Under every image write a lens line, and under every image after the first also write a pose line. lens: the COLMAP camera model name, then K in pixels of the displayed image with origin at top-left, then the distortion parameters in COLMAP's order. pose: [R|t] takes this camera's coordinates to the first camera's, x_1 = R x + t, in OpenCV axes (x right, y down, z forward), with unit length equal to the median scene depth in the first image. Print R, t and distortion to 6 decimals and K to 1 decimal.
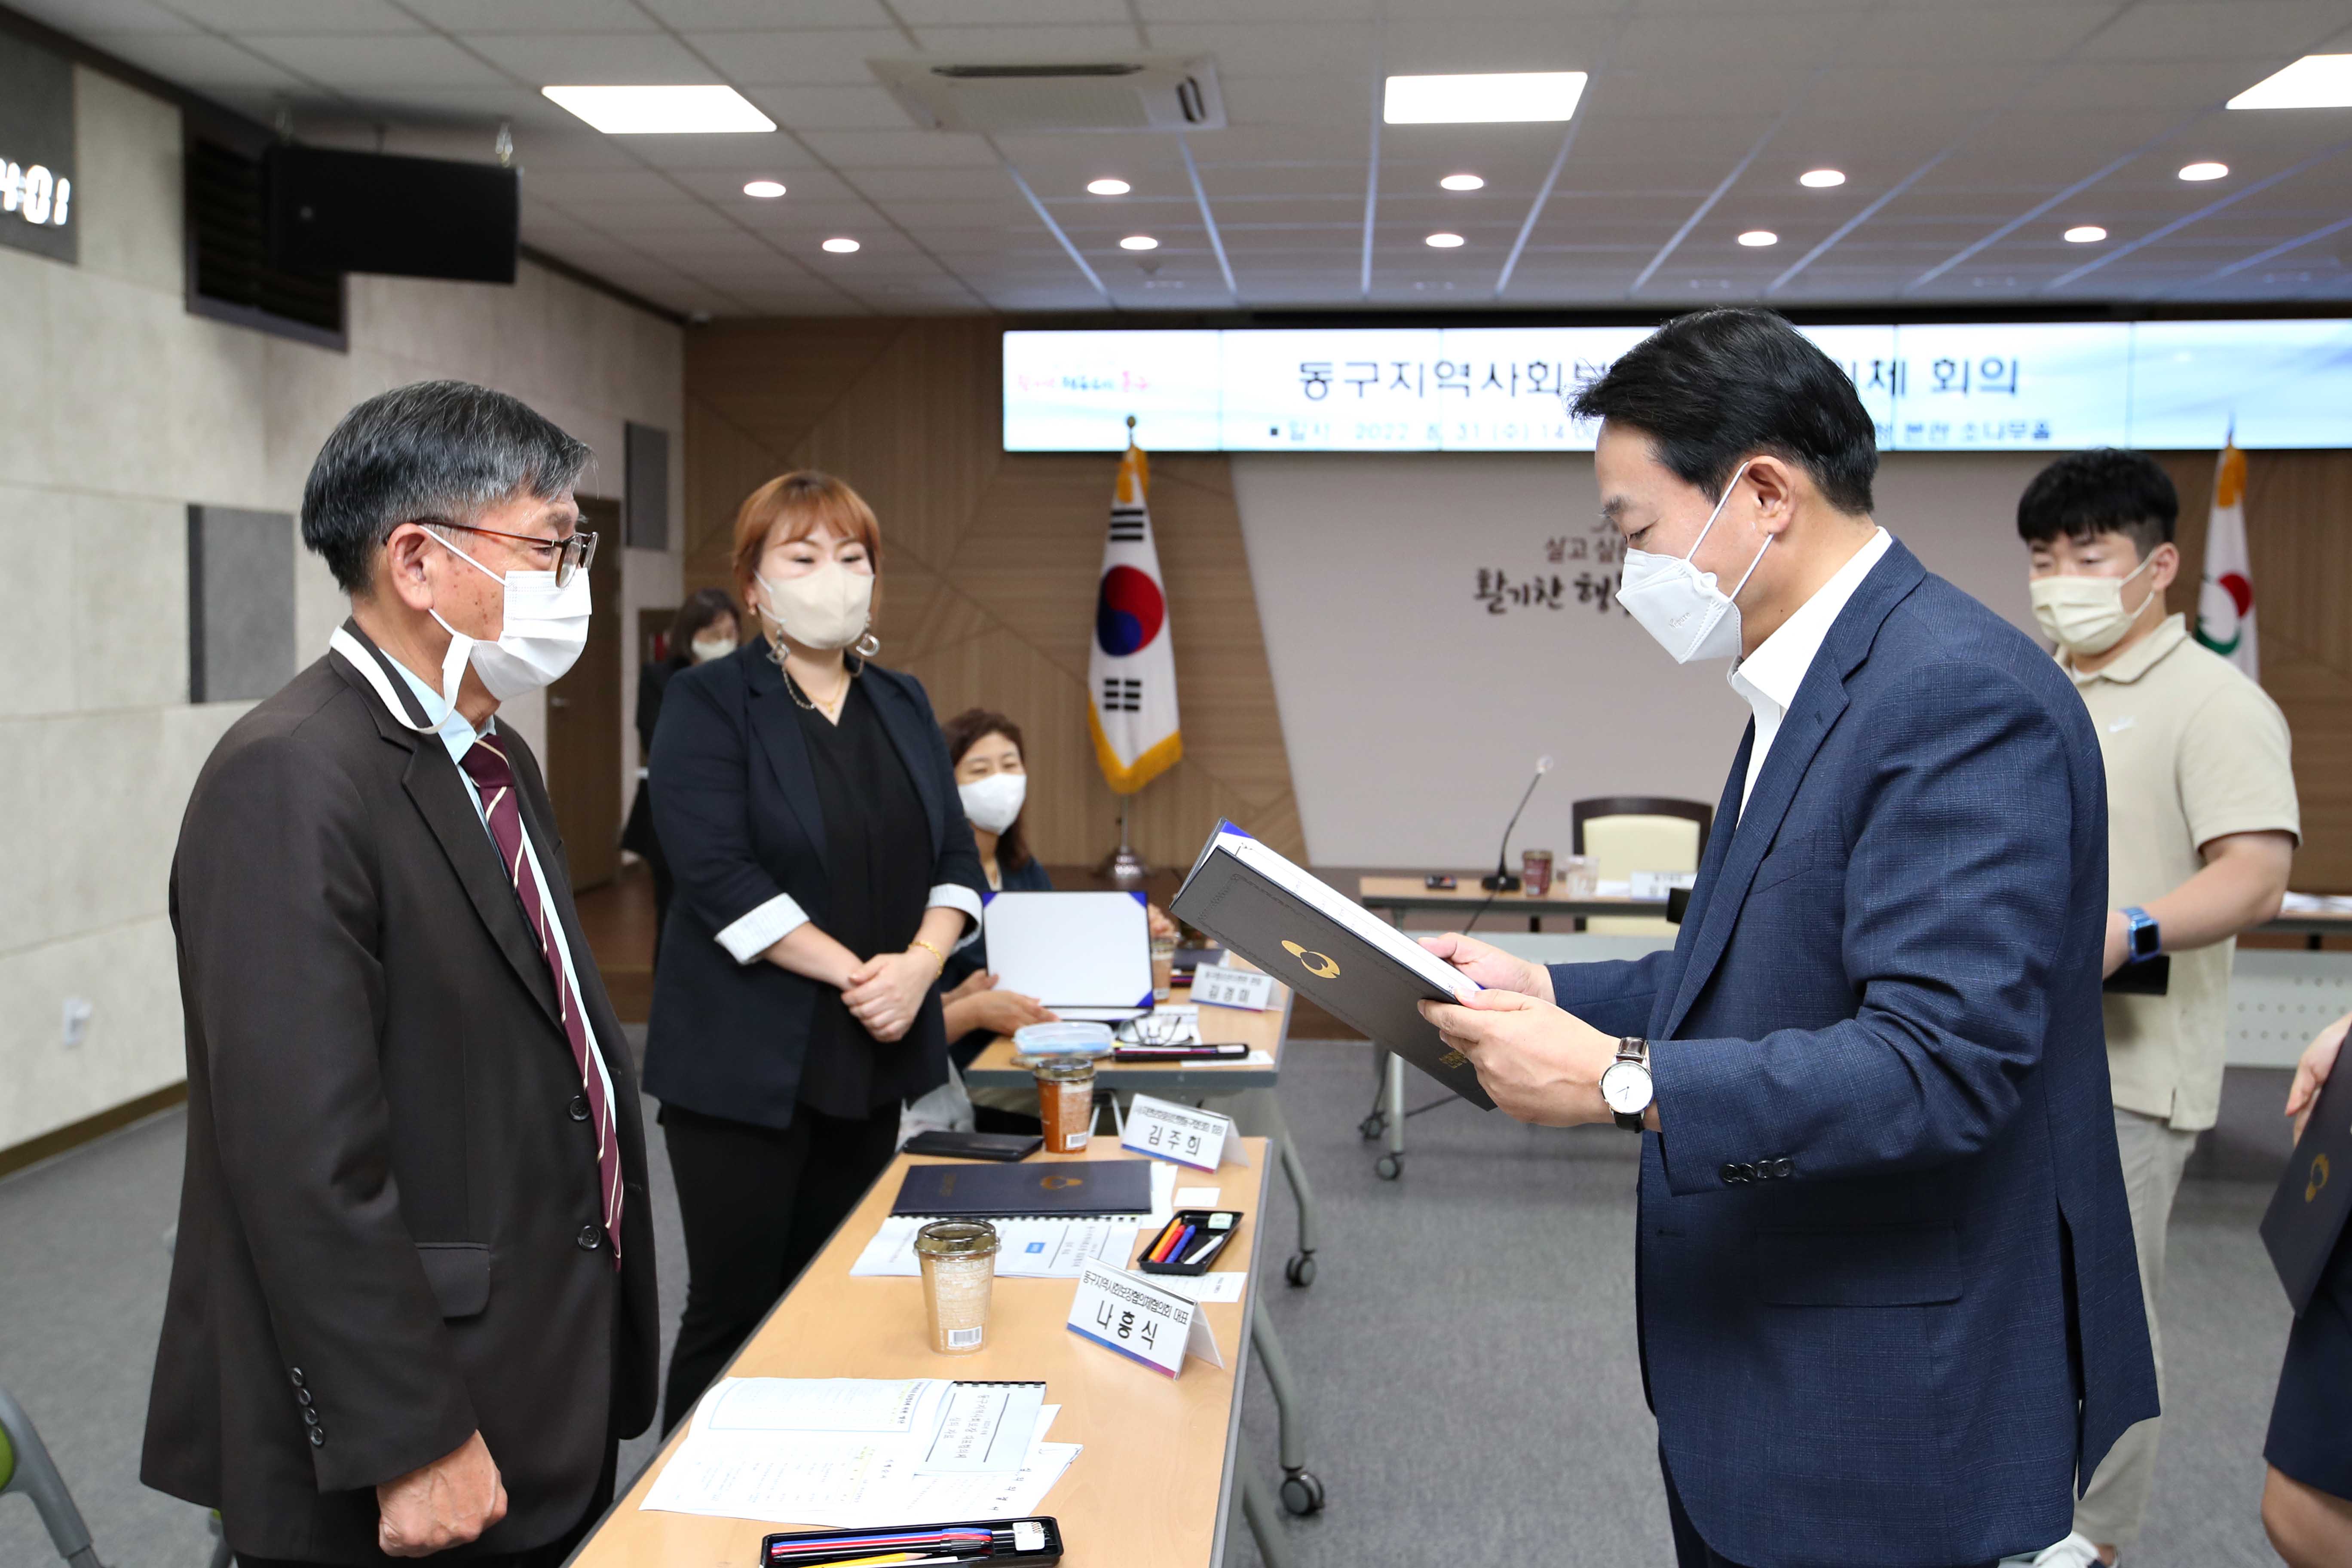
lens RADIAL K [[2222.9, 0, 1125.5], [0, 2222.9, 755.3], [0, 0, 1]] dist [0.009753, -0.003058]
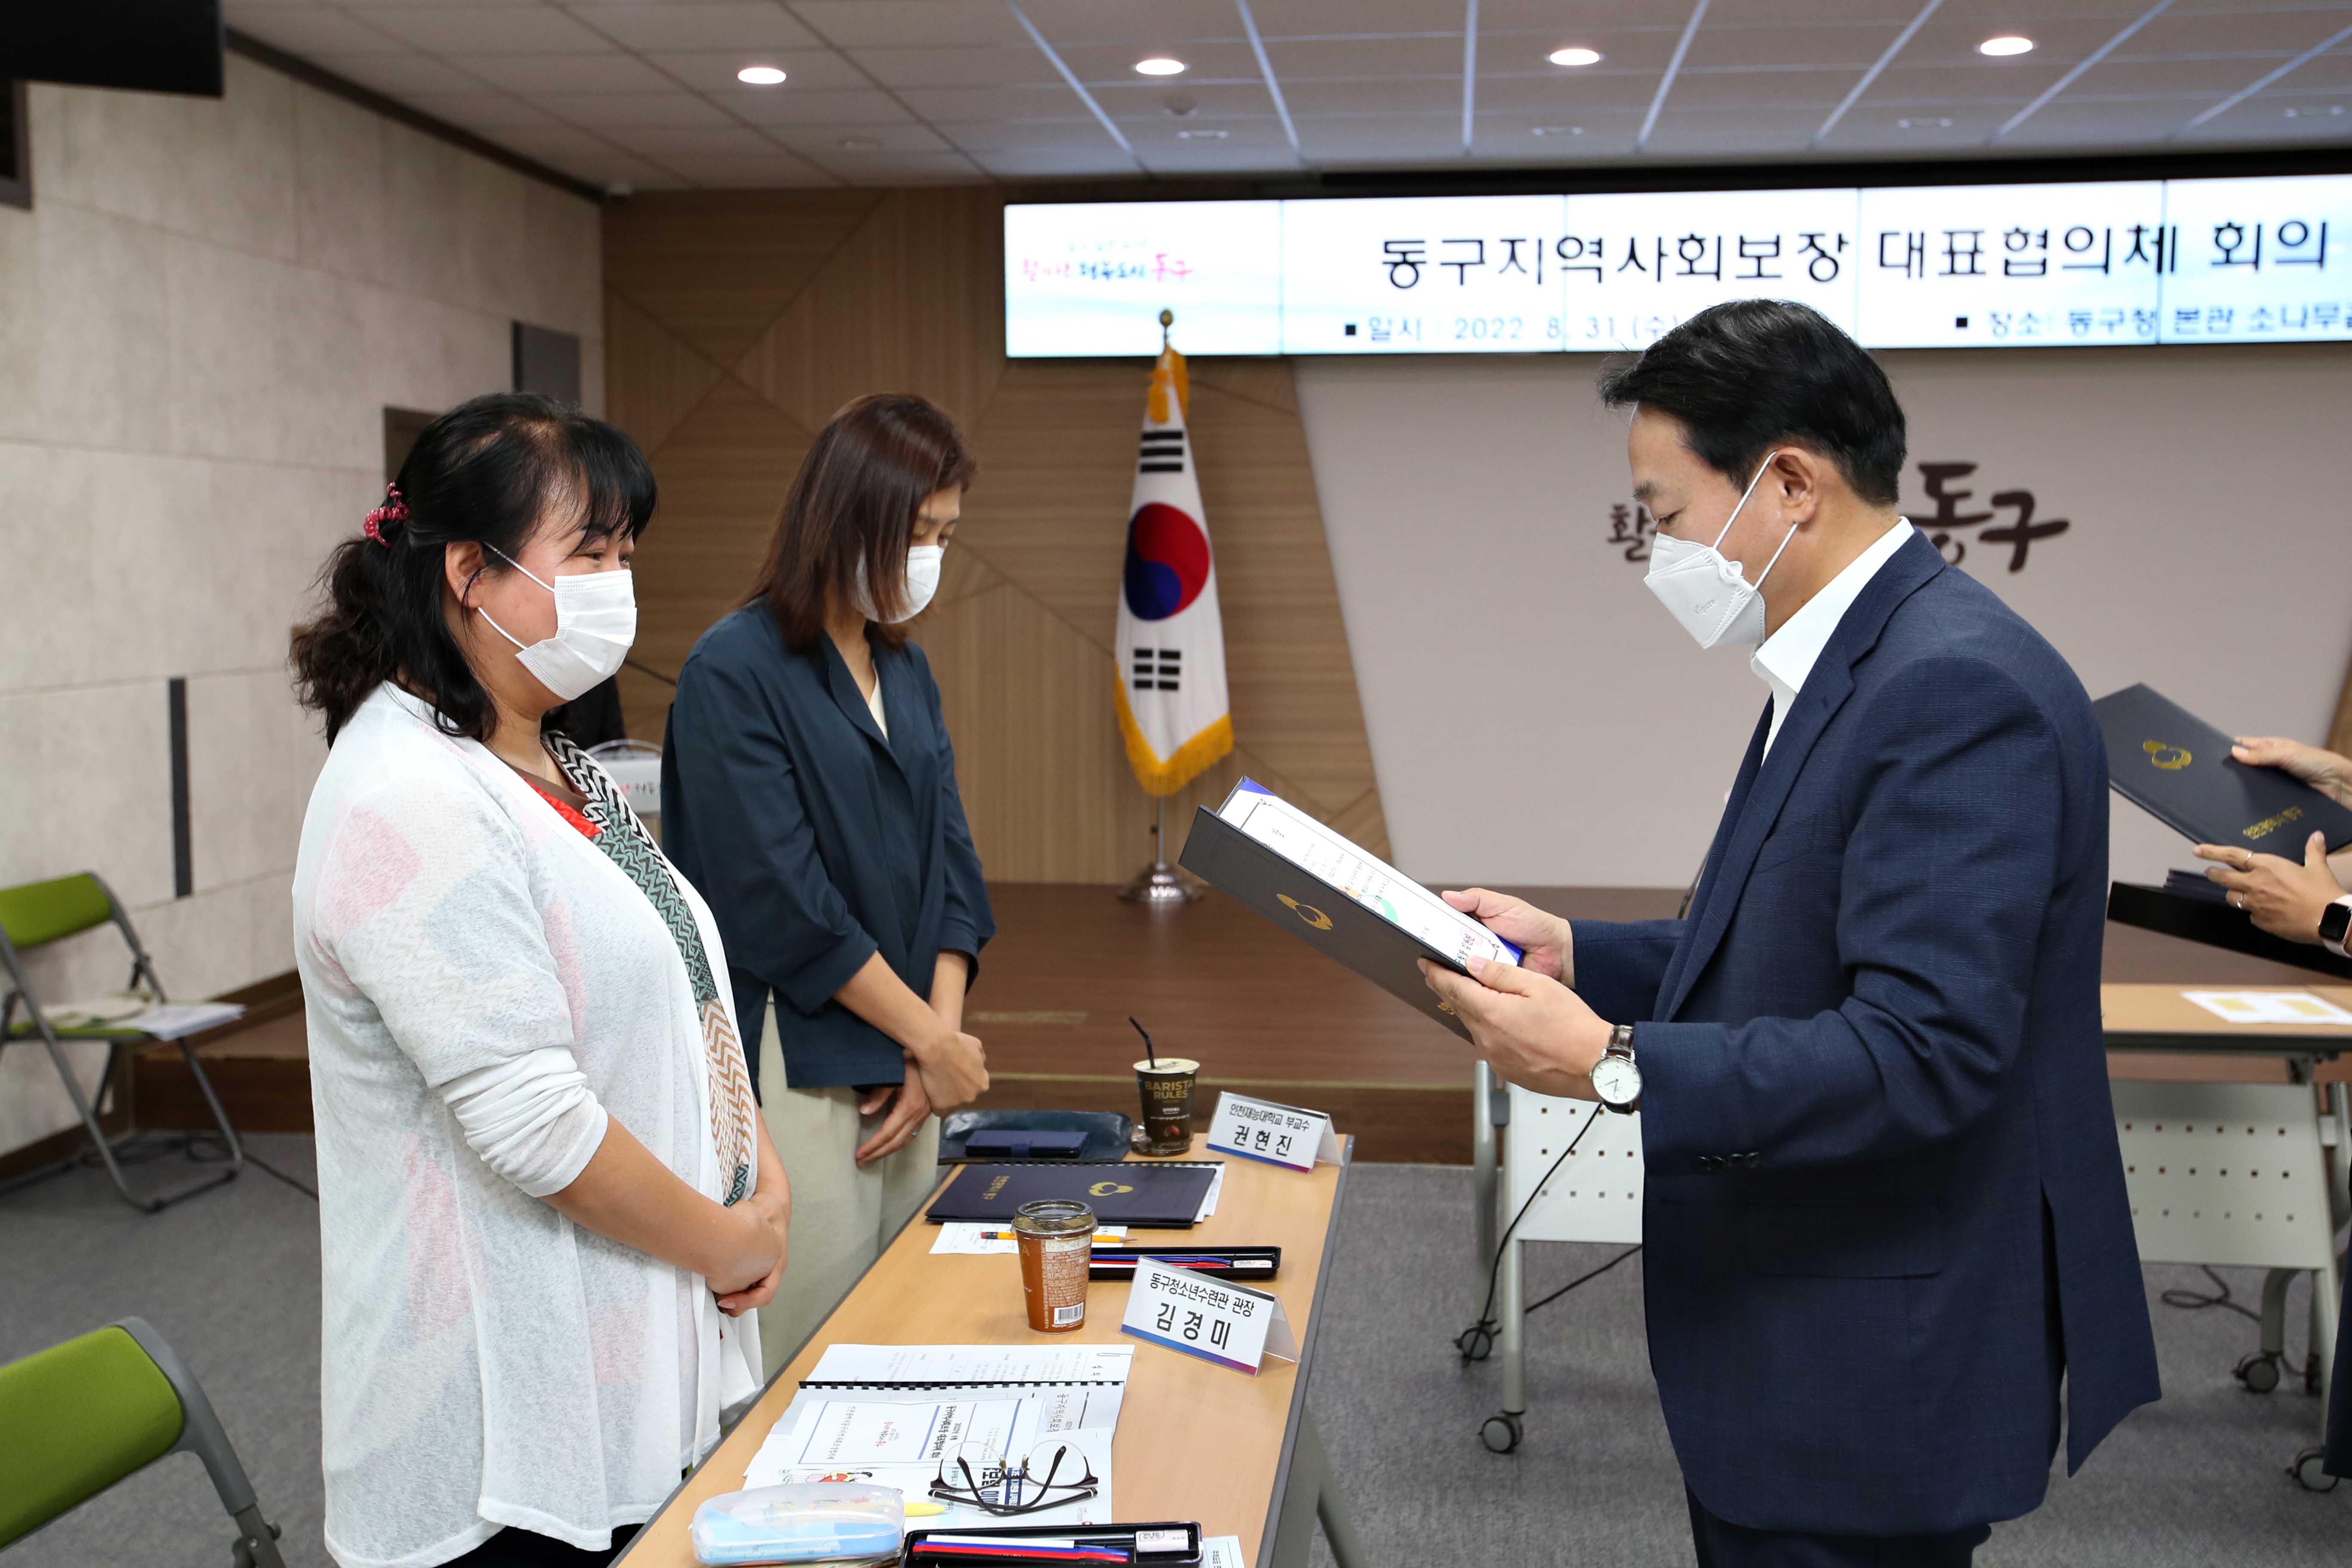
lens RADIAL K [[2369.6, 0, 1176.0], [0, 2369.6, 784.0], [0, 0, 1]] dist [0.026050, 0.029290]
pose [[0.999843, -0.005046, -0.016969, 0.019887], [0.005588, 0.999471, 0.032052, -0.014025], [0.016798, -0.032142, 0.999342, 0.170081]]
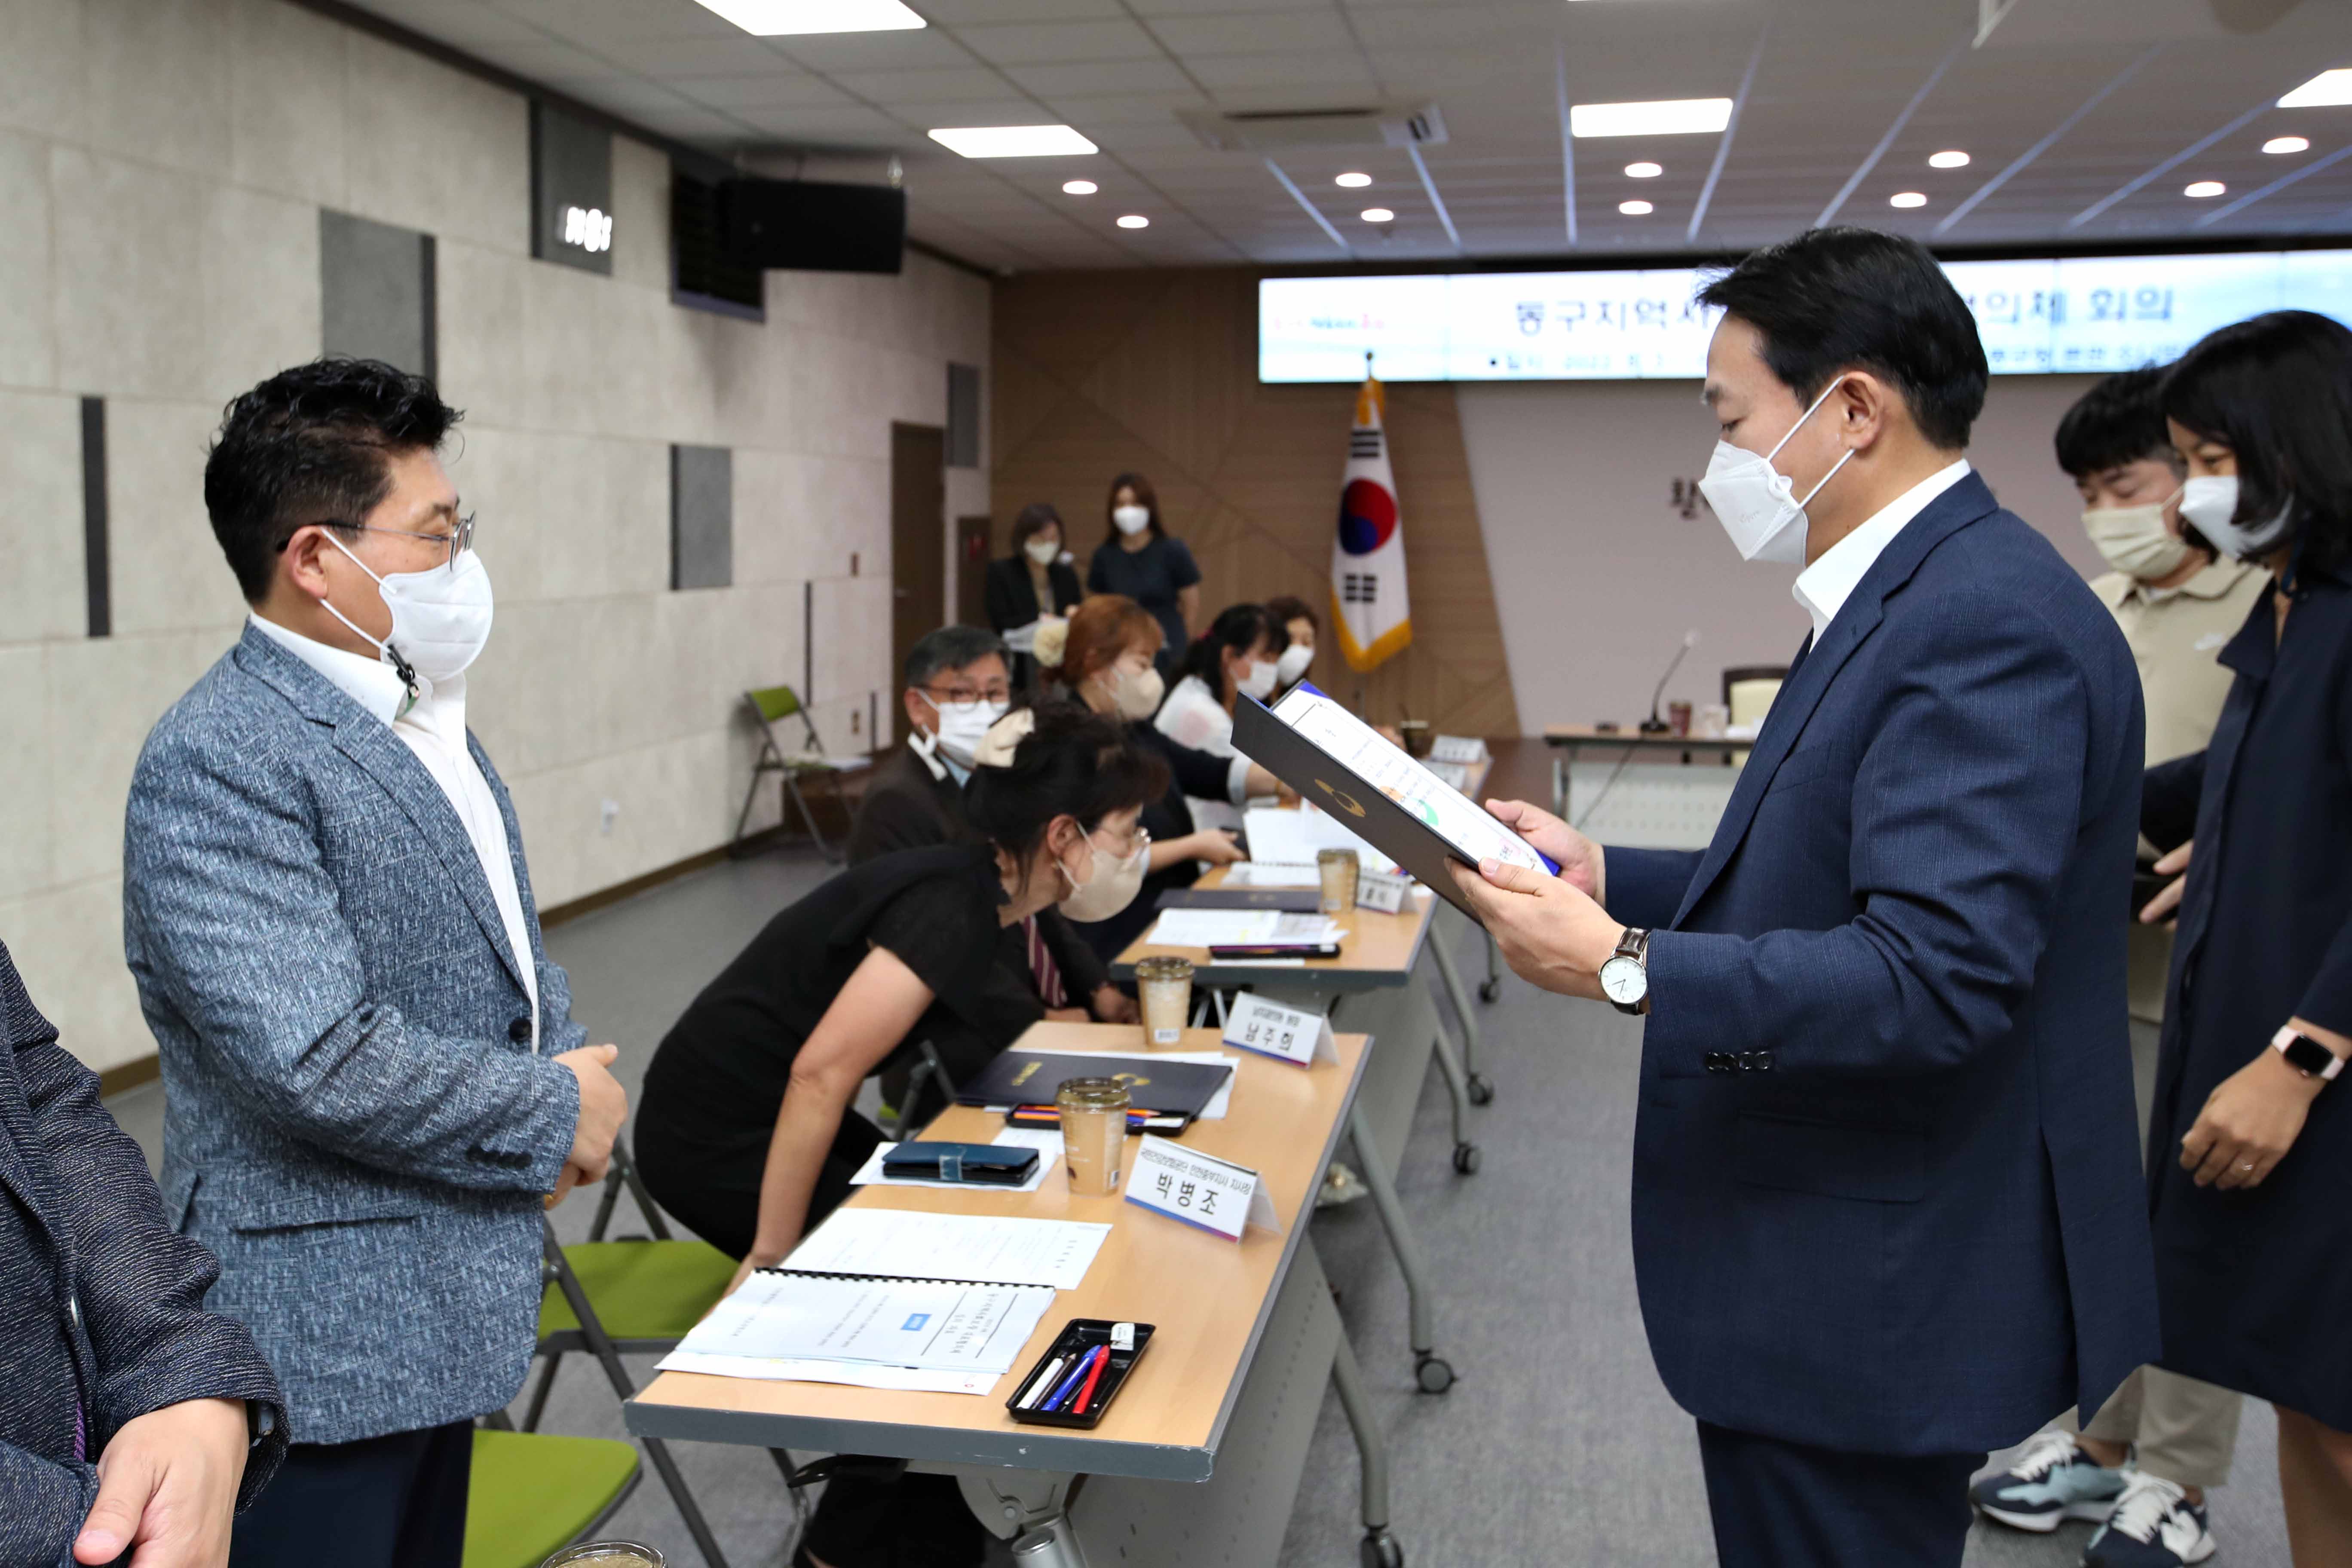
lens RADIAL K [[2210.3, 0, 1044.3], [0, 2210.3, 679.1], [0, 0, 1]] dist [-0.006774, 0.100104]
pose [[0.990036, 0.006670, -0.140654, -0.002192], [-0.005173, 0.999926, 0.011006, 0.009192], [0.140717, -0.010168, 0.989998, -0.189815]]
